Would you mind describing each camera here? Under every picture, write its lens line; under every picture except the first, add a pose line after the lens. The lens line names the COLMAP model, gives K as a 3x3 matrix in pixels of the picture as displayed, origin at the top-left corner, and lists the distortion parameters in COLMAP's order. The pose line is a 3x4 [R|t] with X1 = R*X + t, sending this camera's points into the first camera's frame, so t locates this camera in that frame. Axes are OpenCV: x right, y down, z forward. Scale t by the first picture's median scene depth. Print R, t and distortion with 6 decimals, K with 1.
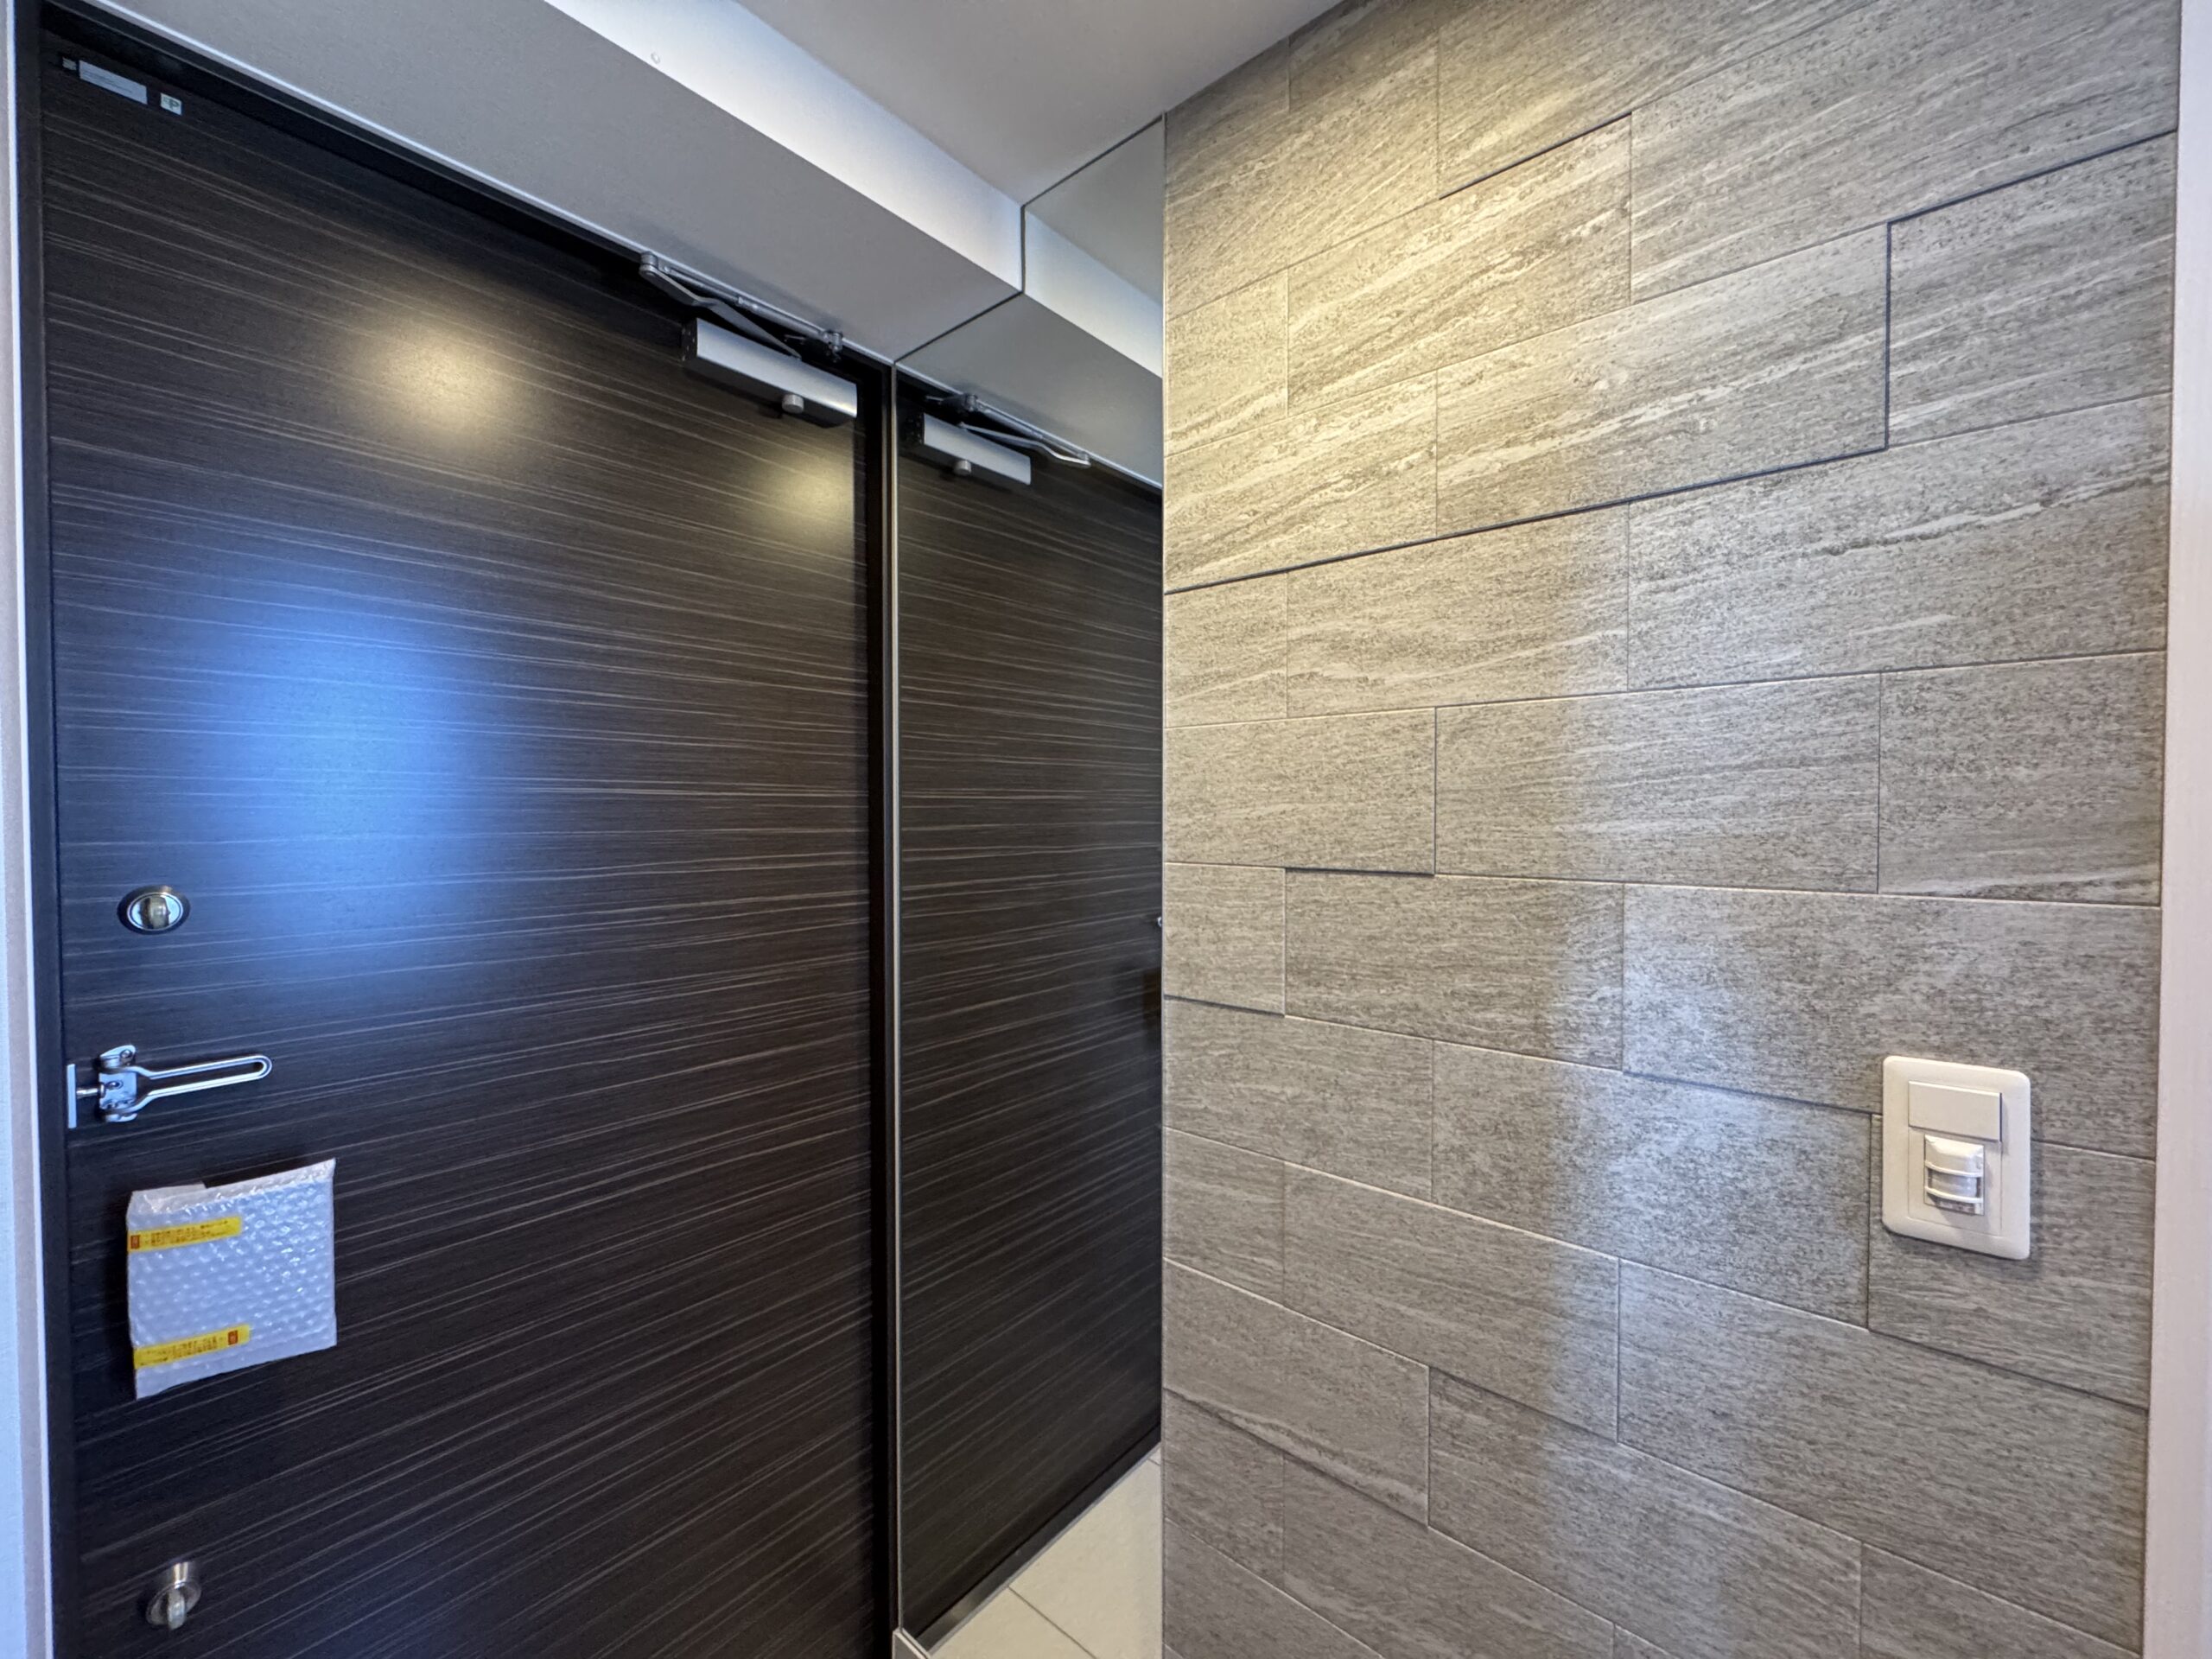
lens RADIAL K [[883.2, 0, 1106.0], [0, 883.2, 829.5], [0, 0, 1]] dist [-0.001886, -0.000276]
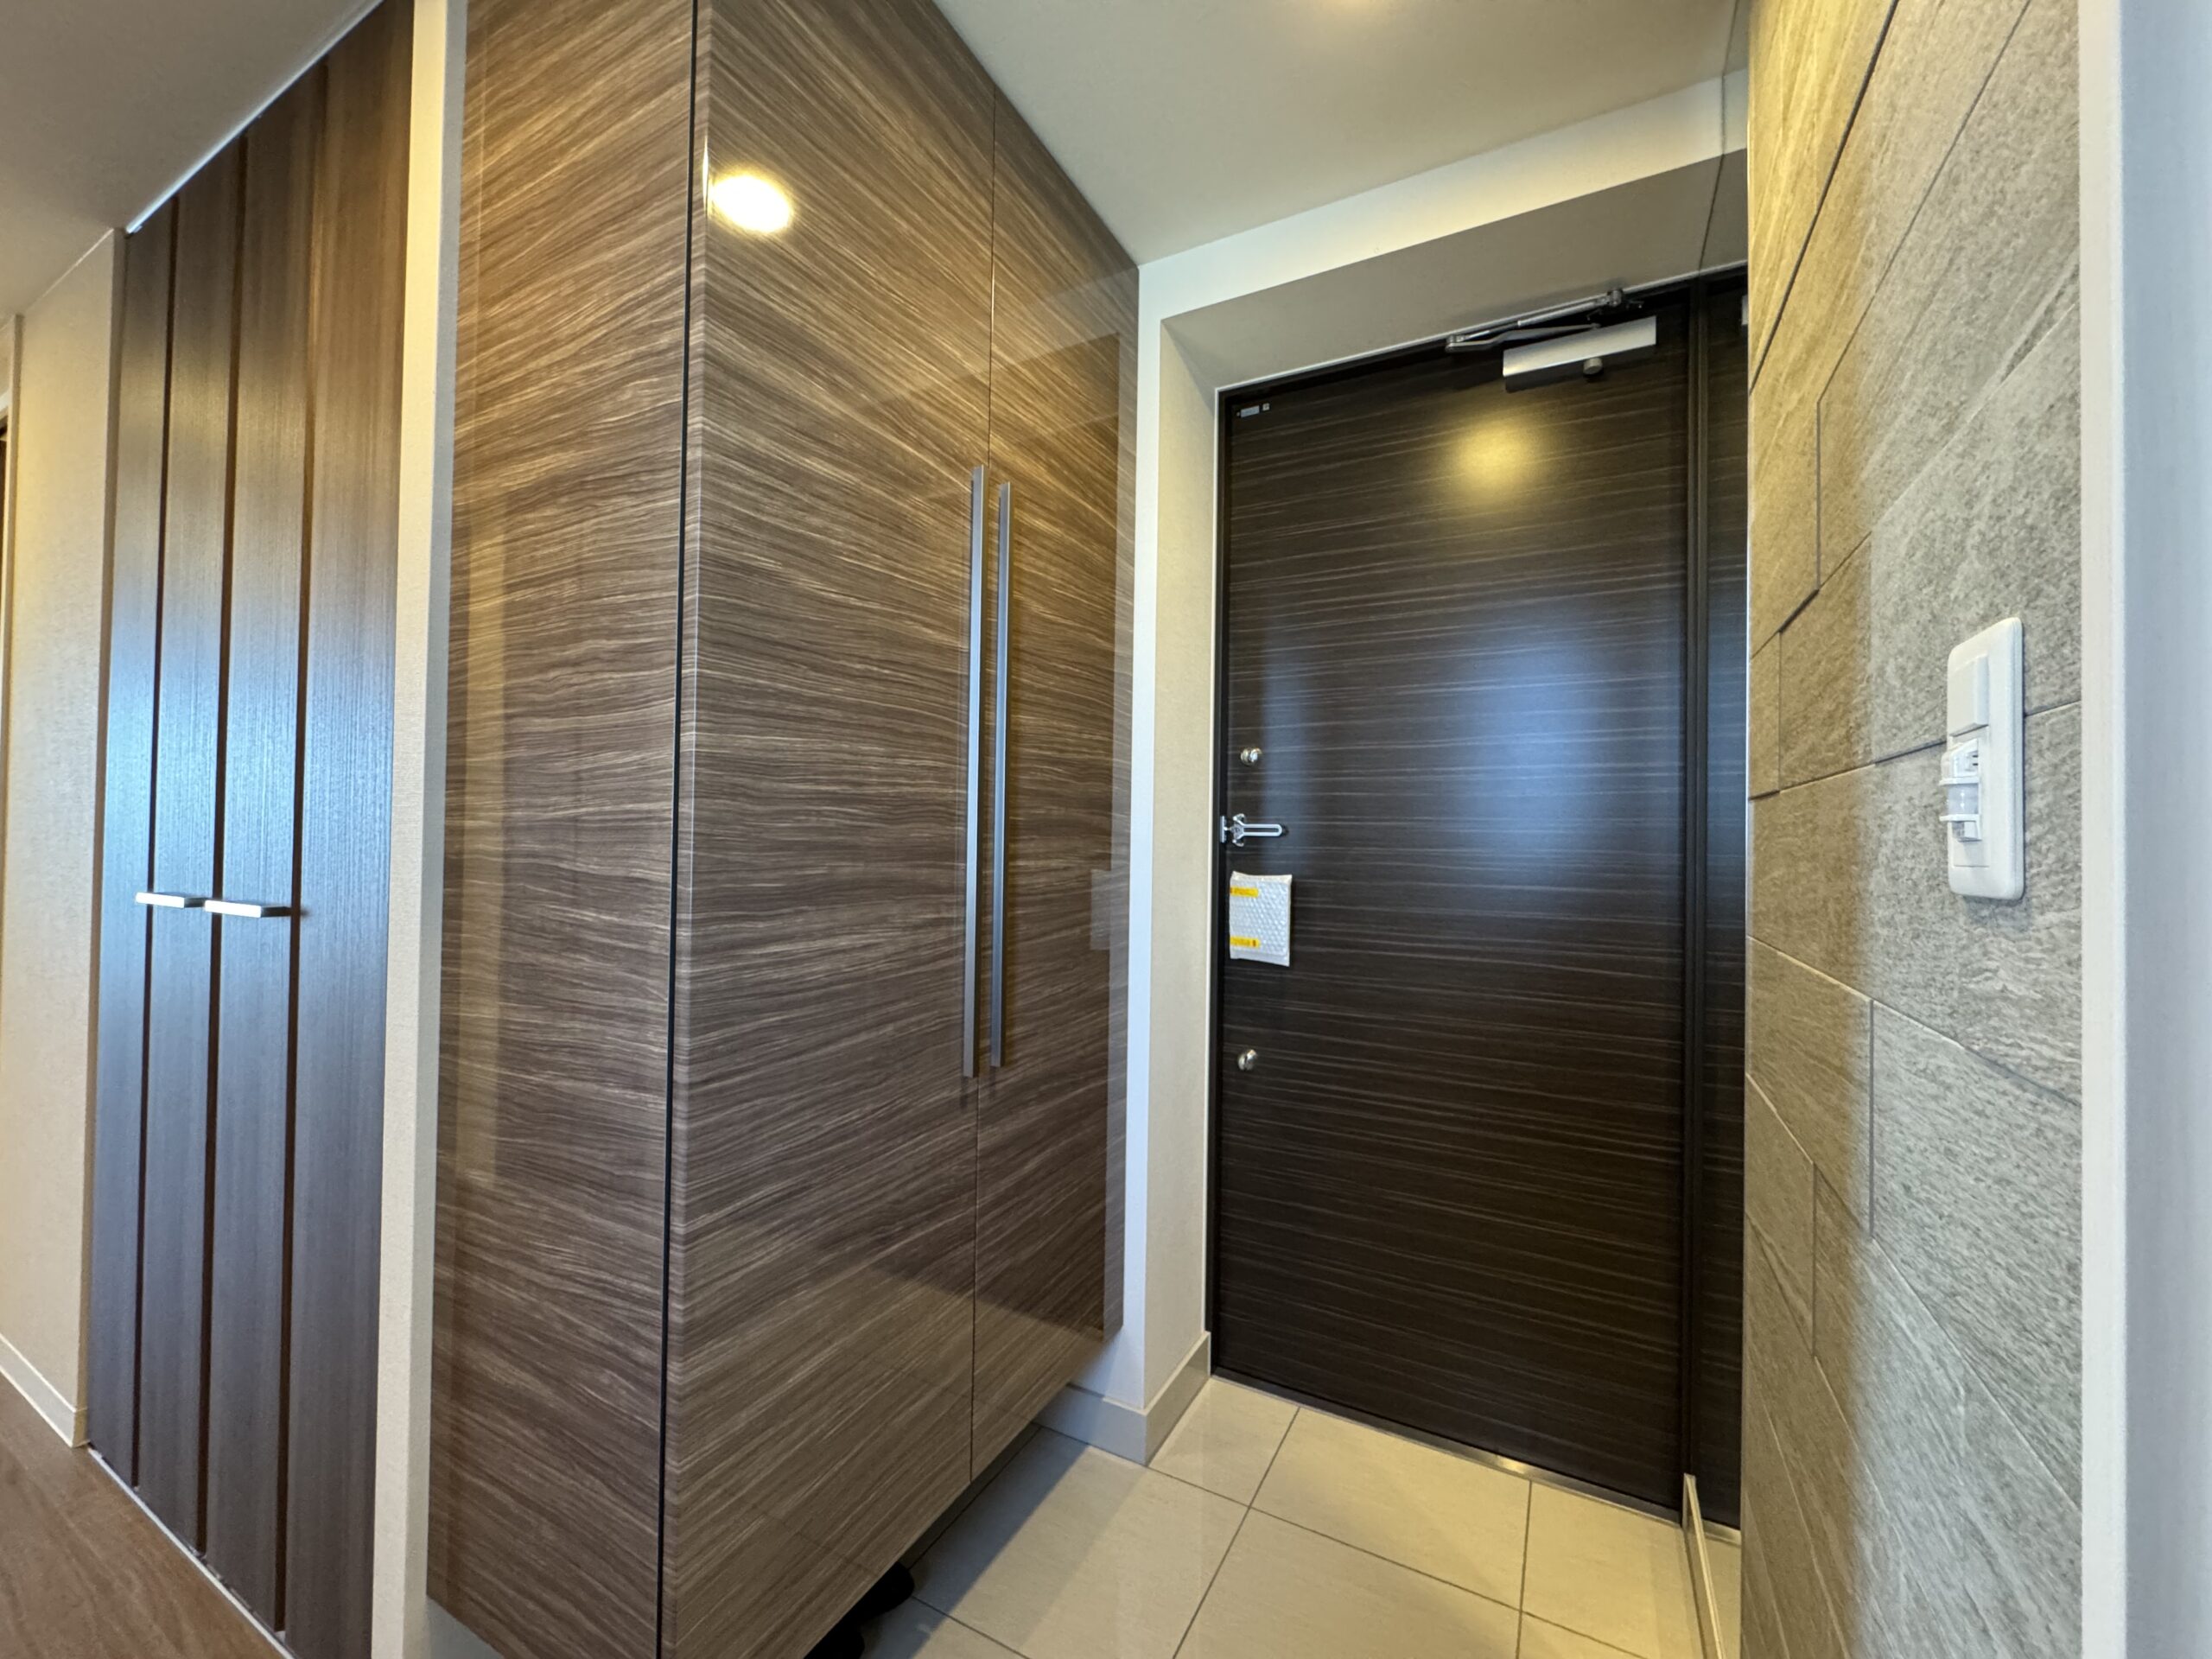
lens RADIAL K [[883.2, 0, 1106.0], [0, 883.2, 829.5], [0, 0, 1]] dist [-0.001886, -0.000276]
pose [[0.217909, -0.010508, -0.975913, 1.160301], [-0.032564, 0.999307, -0.018031, 0.355253], [0.975426, 0.035709, 0.217416, 0.142837]]
